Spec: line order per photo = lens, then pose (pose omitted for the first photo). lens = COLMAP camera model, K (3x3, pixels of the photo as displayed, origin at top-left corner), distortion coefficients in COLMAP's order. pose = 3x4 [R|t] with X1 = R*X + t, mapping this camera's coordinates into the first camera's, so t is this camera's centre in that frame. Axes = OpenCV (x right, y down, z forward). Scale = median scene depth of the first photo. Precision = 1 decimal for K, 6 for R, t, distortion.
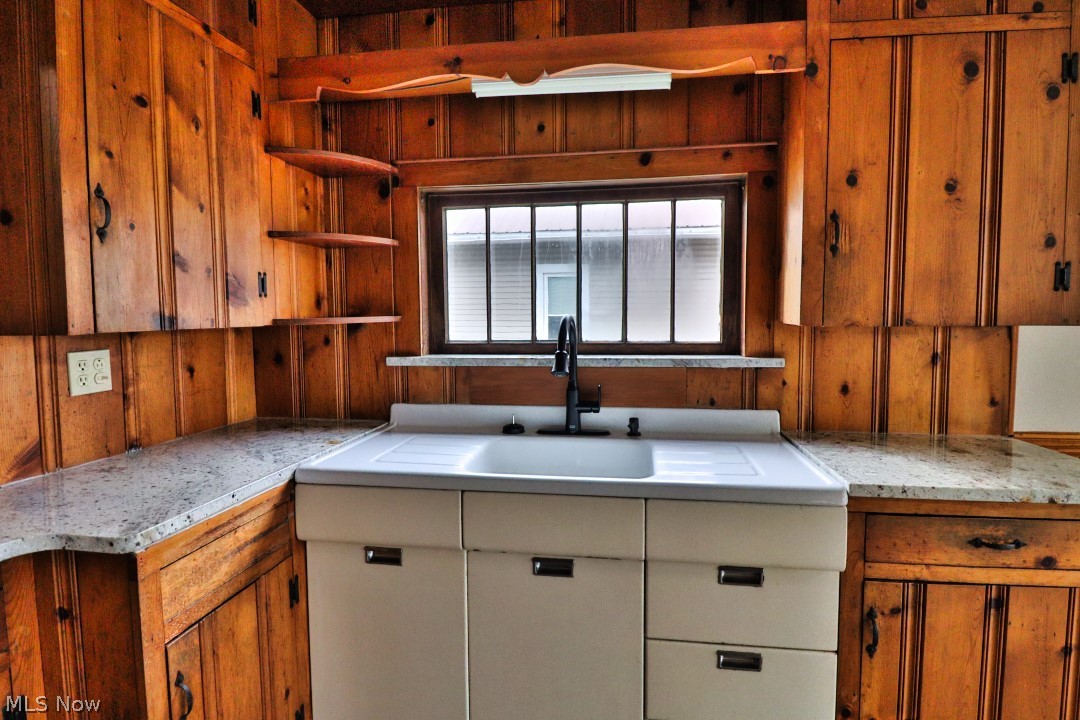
lens RADIAL K [[557.6, 0, 548.2], [0, 557.6, 343.5], [0, 0, 1]] dist [-0.007281, -0.007651]
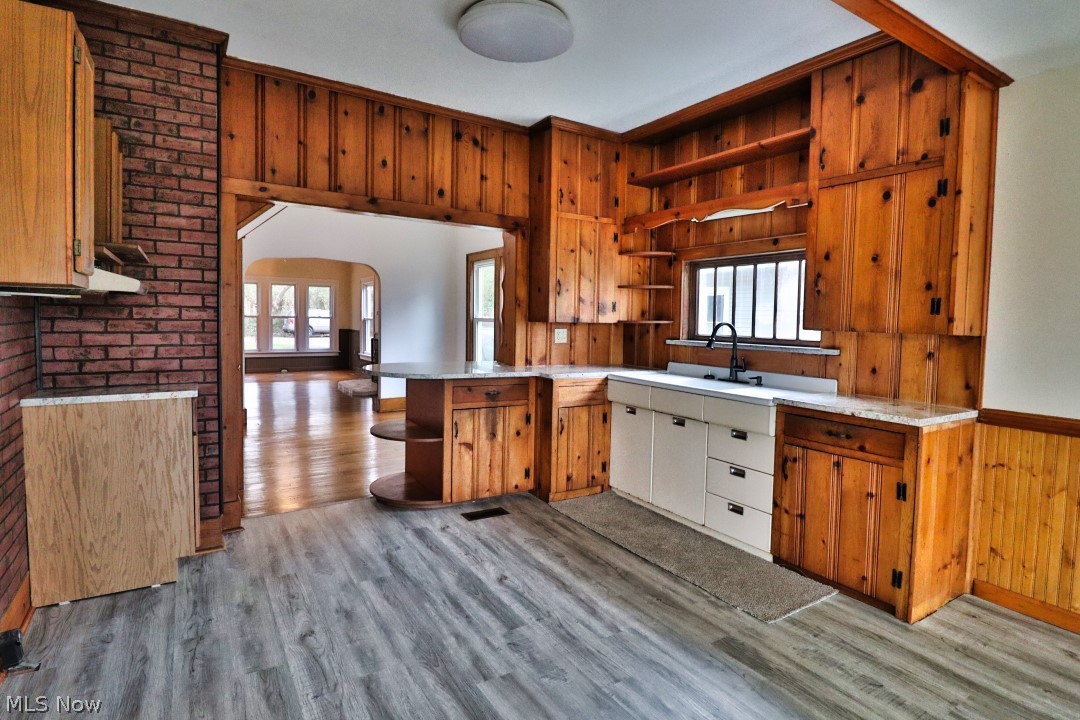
lens RADIAL K [[557.6, 0, 543.9], [0, 557.6, 344.0], [0, 0, 1]] dist [-0.007281, -0.007651]
pose [[0.649034, 0.056934, -0.758626, 1.330256], [-0.067835, 0.997555, 0.016831, 0.047467], [0.757729, 0.040538, 0.651309, -0.983254]]
